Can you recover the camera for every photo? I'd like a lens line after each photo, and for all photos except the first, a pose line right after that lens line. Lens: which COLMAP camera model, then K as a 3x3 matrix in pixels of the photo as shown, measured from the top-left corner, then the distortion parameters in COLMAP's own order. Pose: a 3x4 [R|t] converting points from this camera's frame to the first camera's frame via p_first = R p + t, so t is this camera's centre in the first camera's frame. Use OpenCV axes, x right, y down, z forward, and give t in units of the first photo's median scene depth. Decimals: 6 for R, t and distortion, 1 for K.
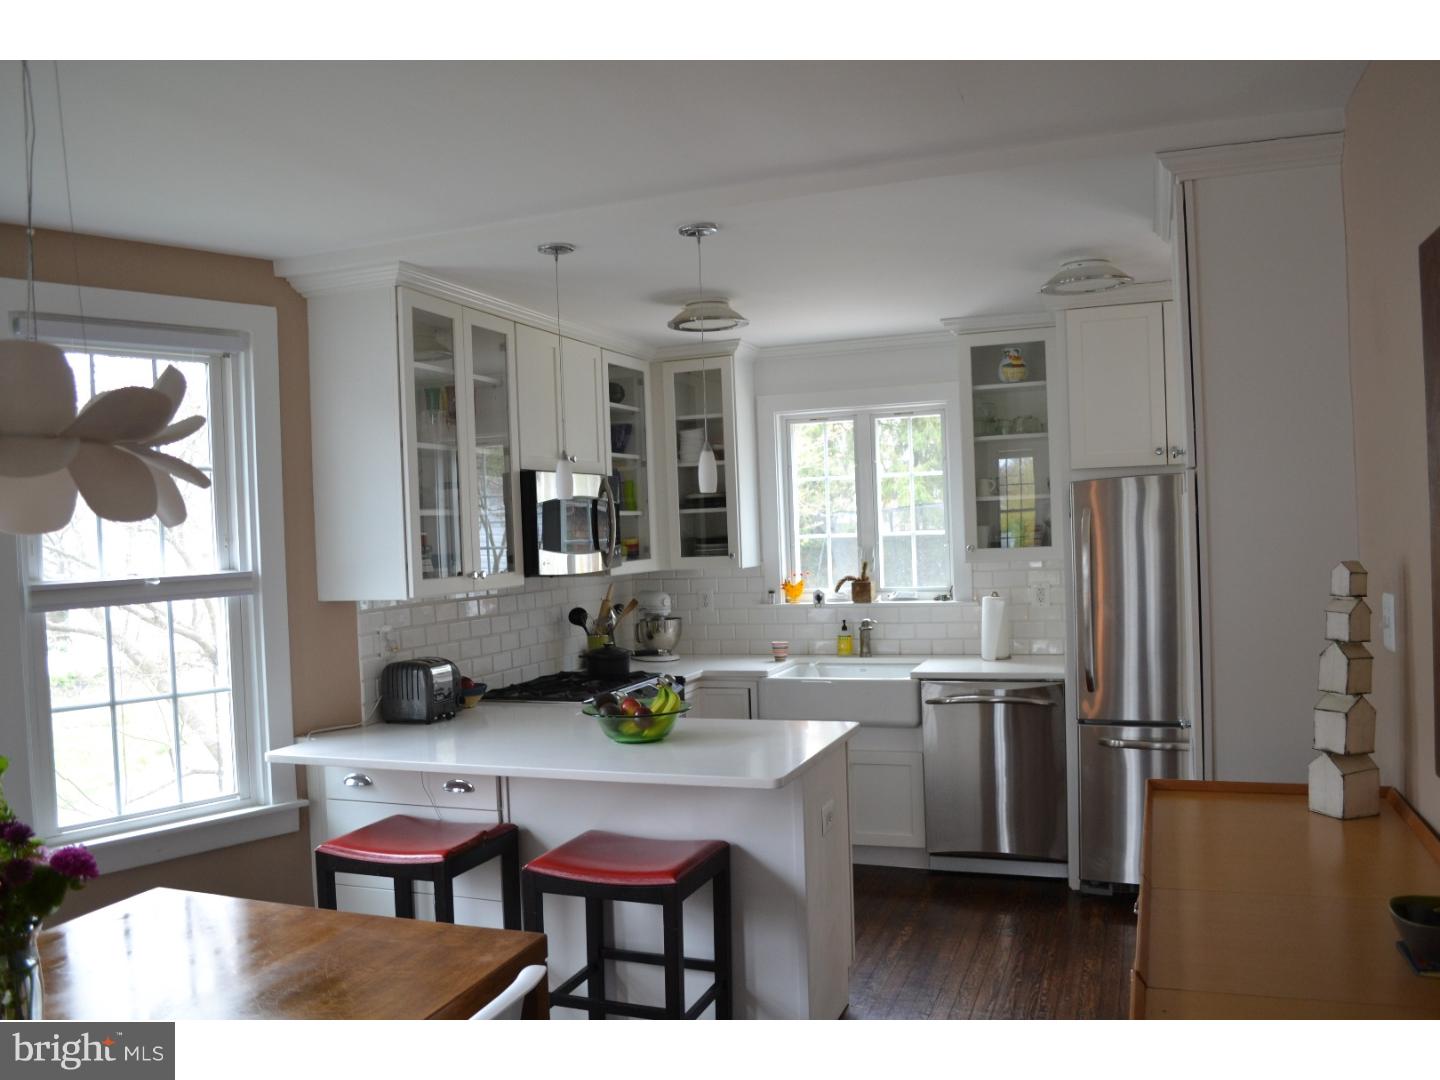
lens RADIAL K [[1160.4, 0, 718.2], [0, 1160.4, 543.8], [0, 0, 1]] dist [-0.084609, 0.008900]
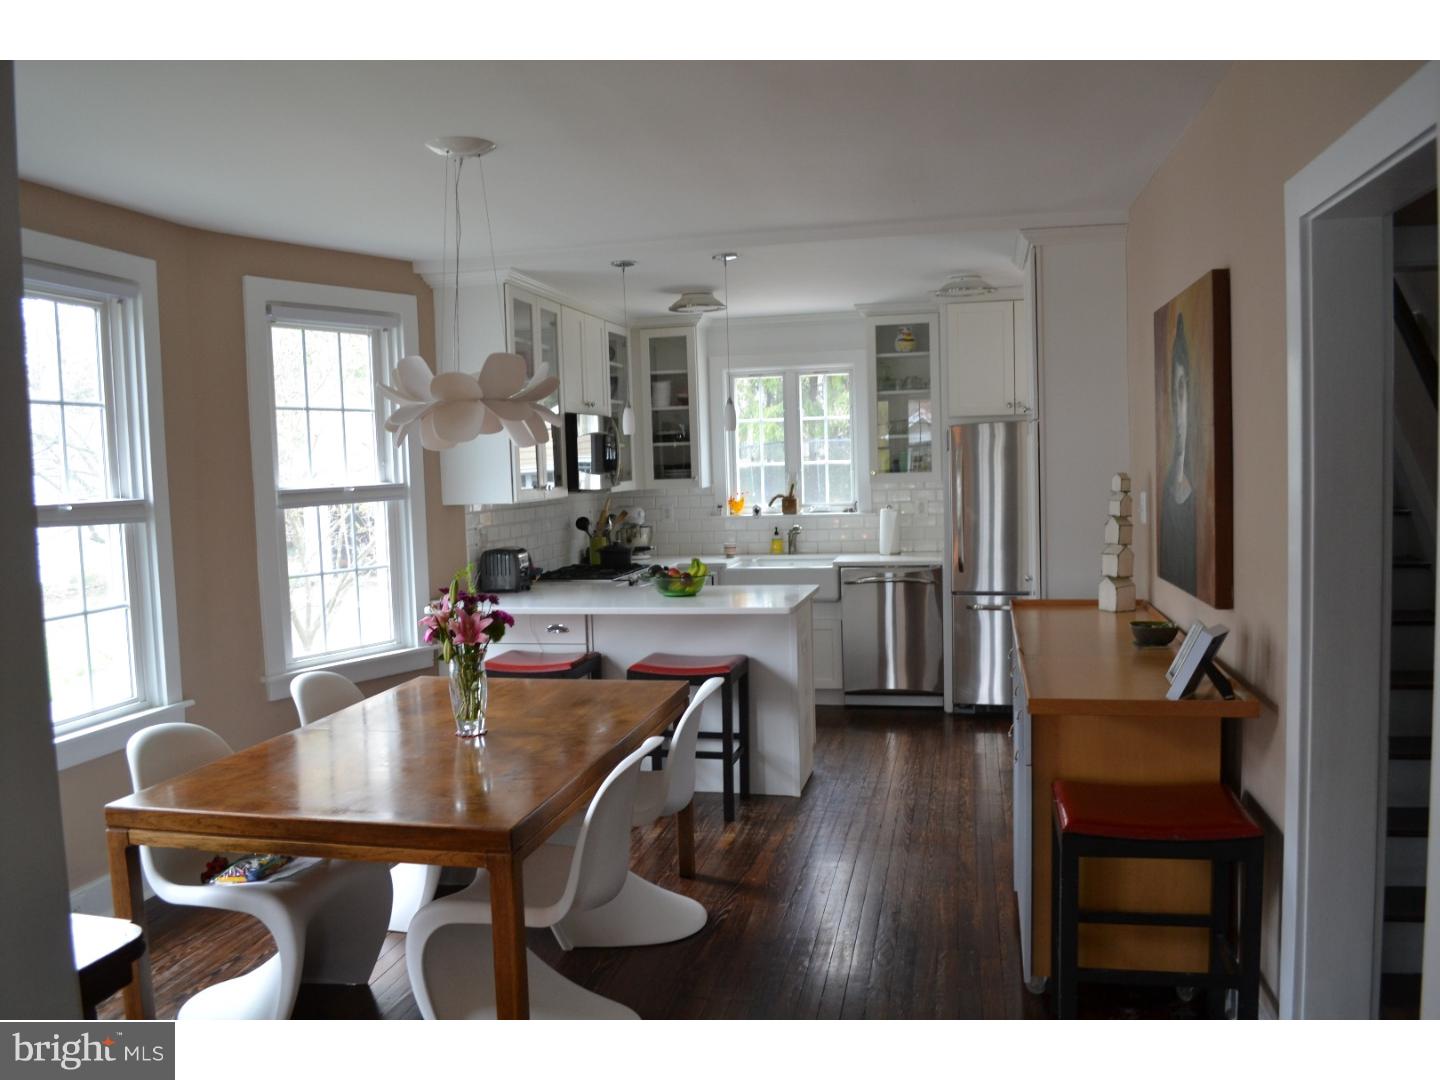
lens RADIAL K [[1160.4, 0, 725.9], [0, 1160.4, 541.9], [0, 0, 1]] dist [-0.084609, 0.008900]
pose [[0.989174, -0.003583, 0.146702, -0.168036], [-0.004047, 0.998656, 0.051678, 0.016084], [-0.146690, -0.051713, 0.987830, -0.361339]]
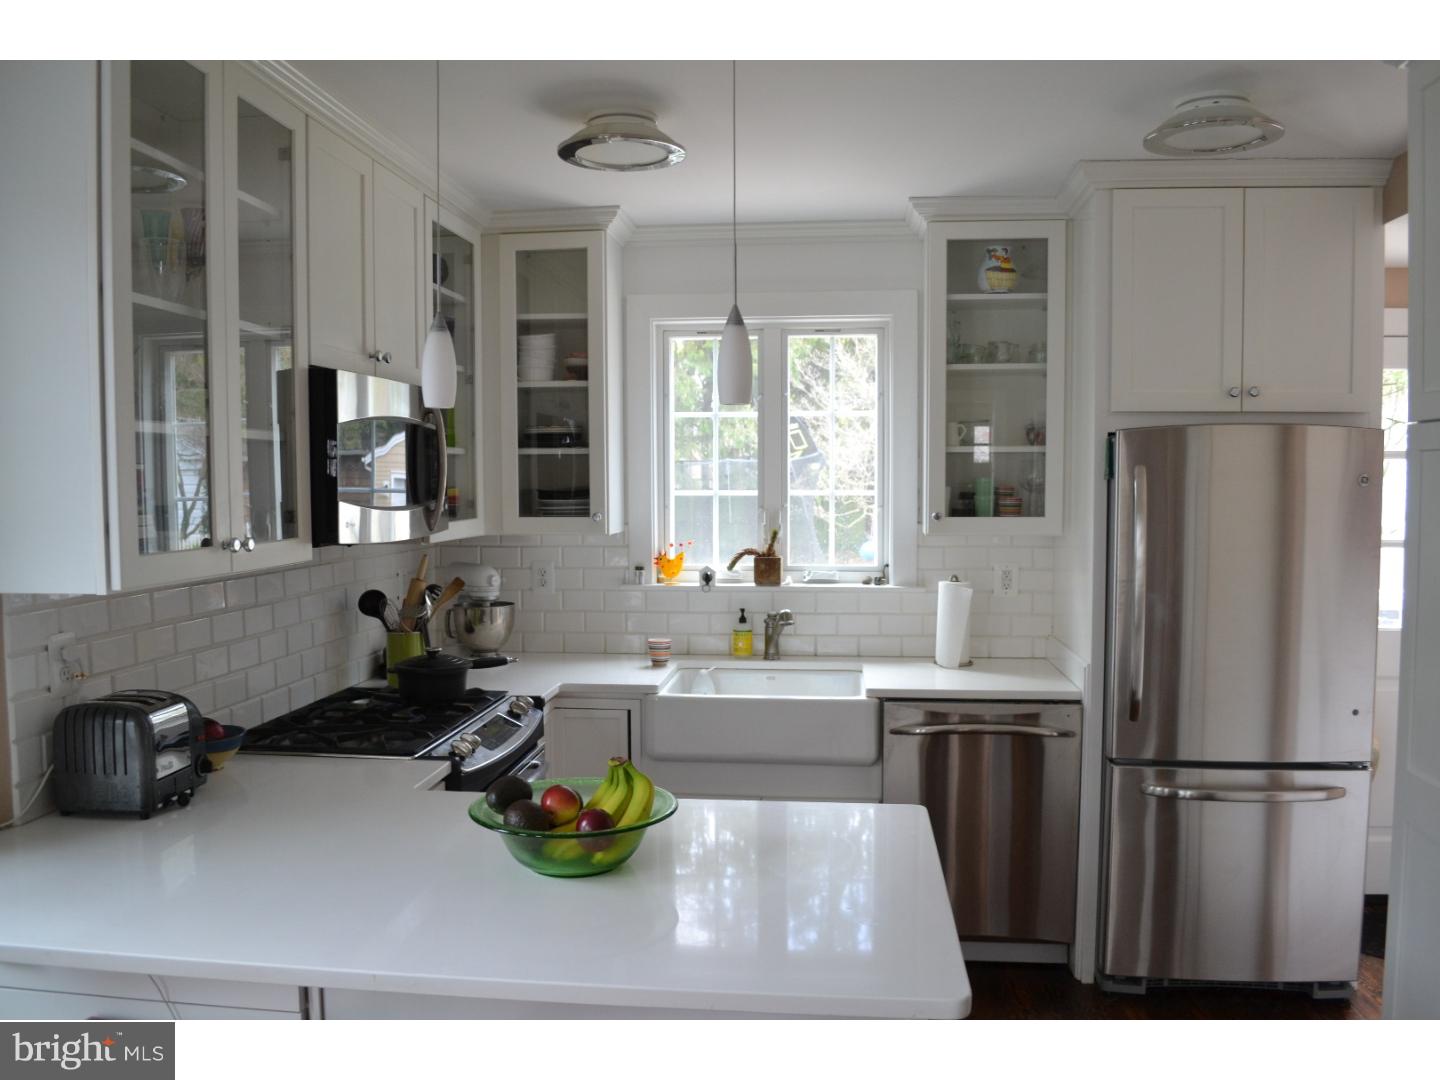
lens RADIAL K [[1160.4, 0, 721.3], [0, 1160.4, 545.7], [0, 0, 1]] dist [-0.084609, 0.008900]
pose [[0.968371, 0.020238, 0.248694, -0.101310], [-0.029796, 0.998953, 0.034729, 0.001189], [-0.247731, -0.041040, 0.967959, 0.345645]]
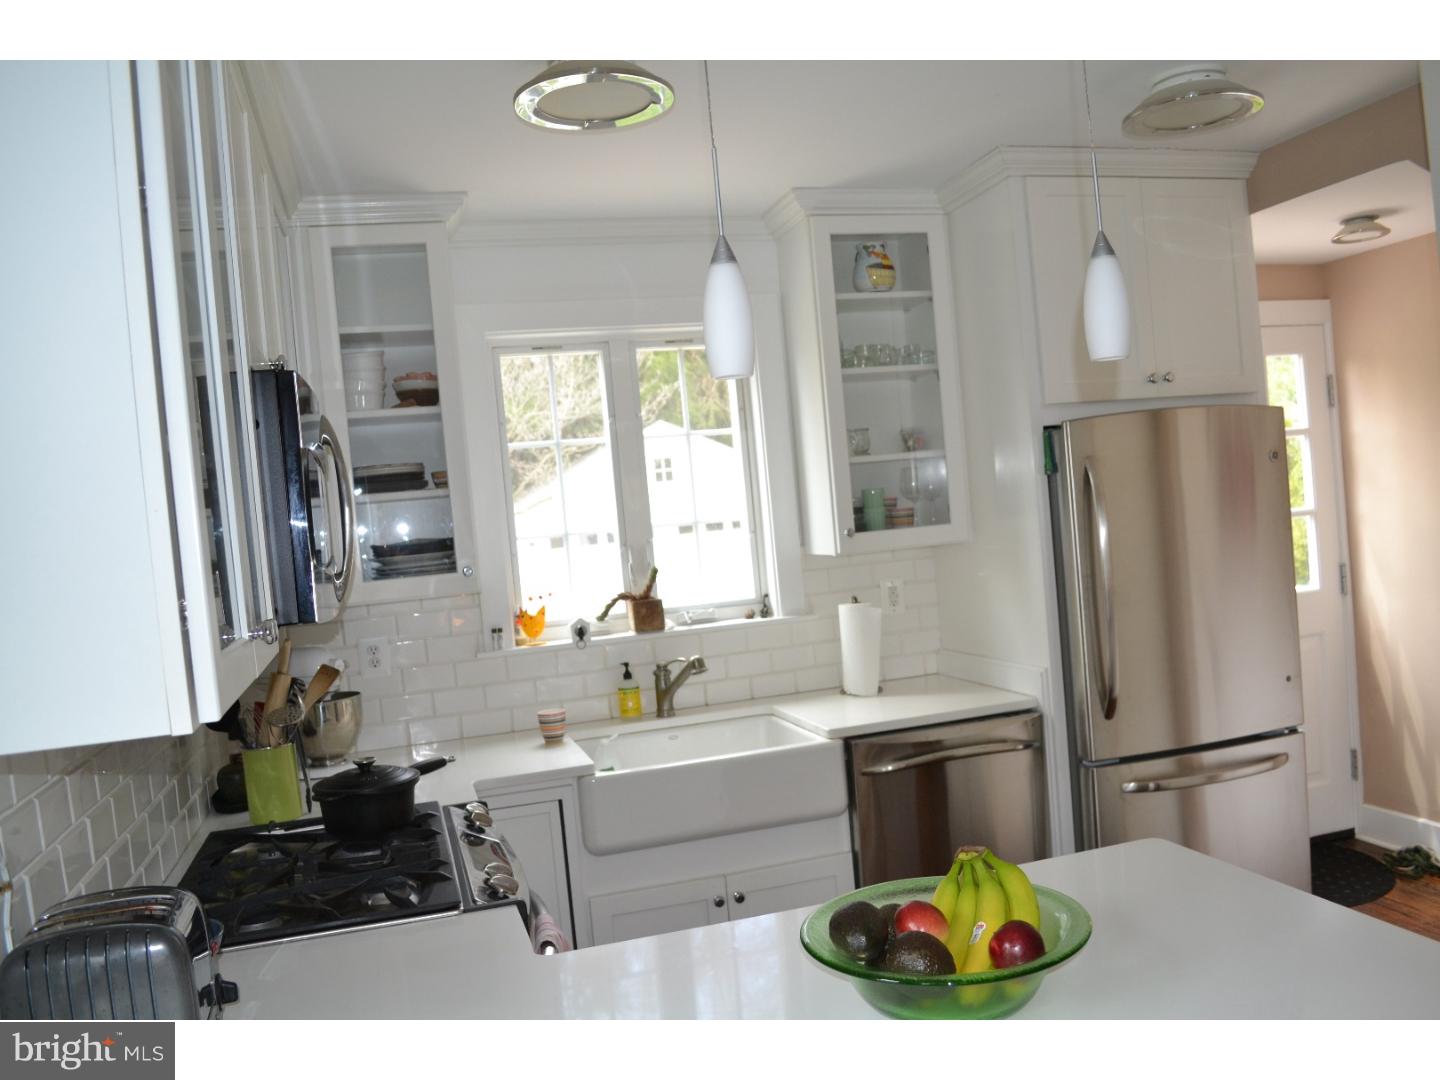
lens RADIAL K [[1160.4, 0, 713.1], [0, 1160.4, 549.4], [0, 0, 1]] dist [-0.084609, 0.008900]
pose [[0.803231, -0.053123, 0.593294, -0.259910], [0.066598, 0.997780, -0.000823, 0.009227], [-0.591933, 0.040174, 0.804985, 0.538905]]
